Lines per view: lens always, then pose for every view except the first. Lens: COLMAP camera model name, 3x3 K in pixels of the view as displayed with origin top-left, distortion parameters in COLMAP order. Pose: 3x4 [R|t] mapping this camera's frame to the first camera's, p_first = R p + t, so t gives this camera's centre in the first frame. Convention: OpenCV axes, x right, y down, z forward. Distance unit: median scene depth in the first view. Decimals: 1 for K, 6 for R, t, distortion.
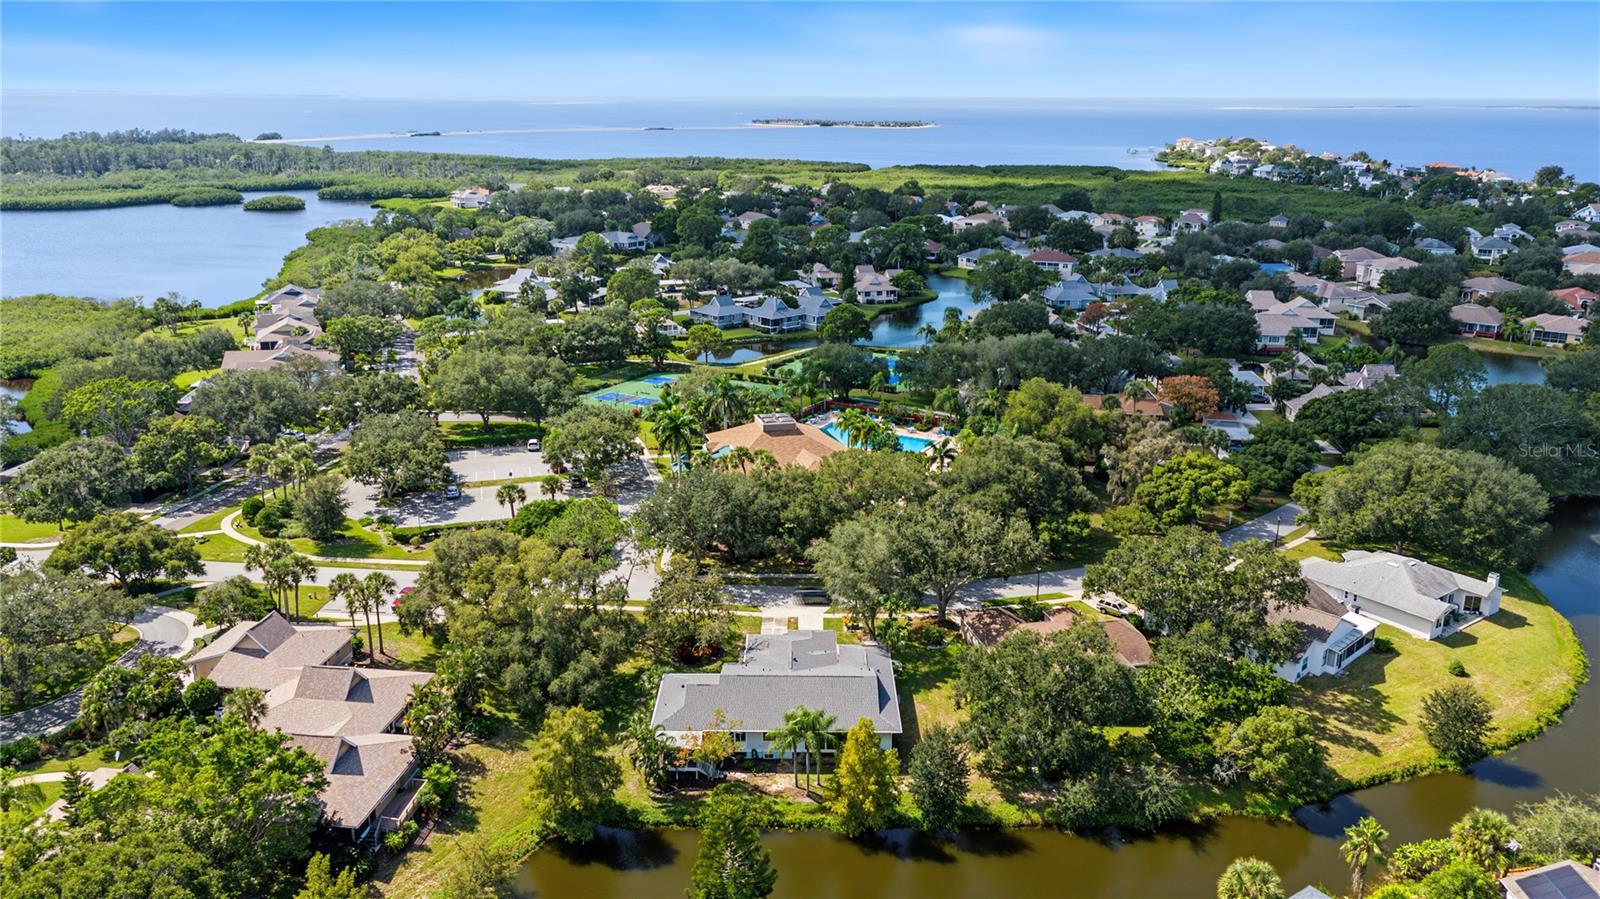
lens RADIAL K [[1184.5, 0, 805.3], [0, 1184.5, 456.0], [0, 0, 1]] dist [0.079218, -0.086361]
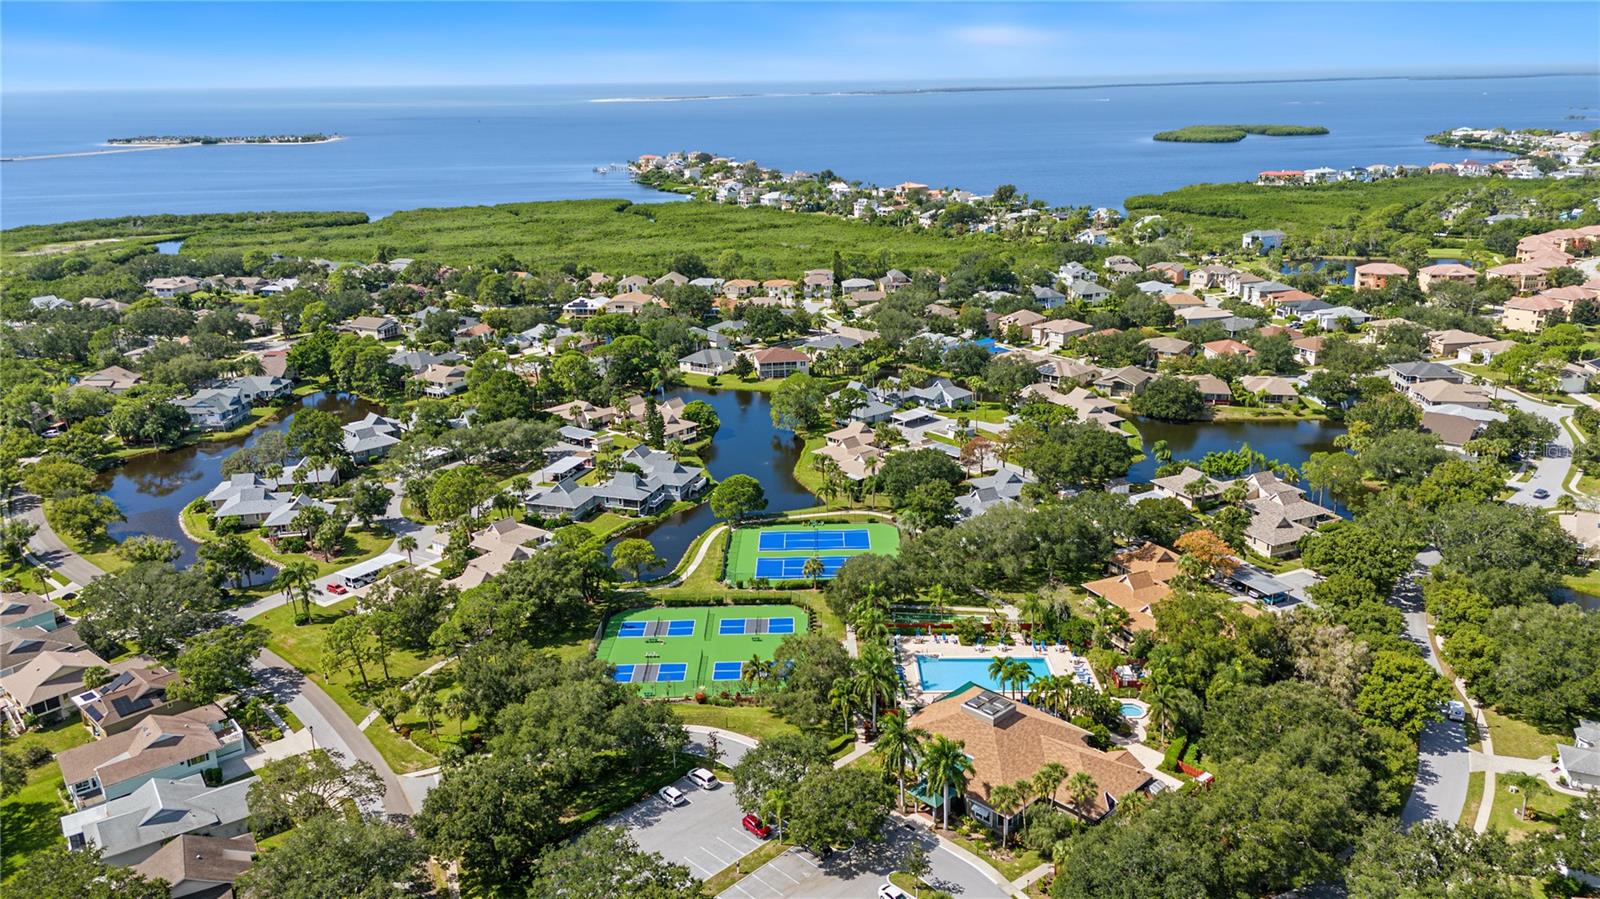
lens RADIAL K [[1184.5, 0, 807.7], [0, 1184.5, 459.8], [0, 0, 1]] dist [0.079218, -0.086361]
pose [[0.869393, -0.171788, 0.463298, -0.400416], [0.164828, 0.984741, 0.055830, -0.215904], [-0.465819, 0.027826, 0.884442, 0.204653]]
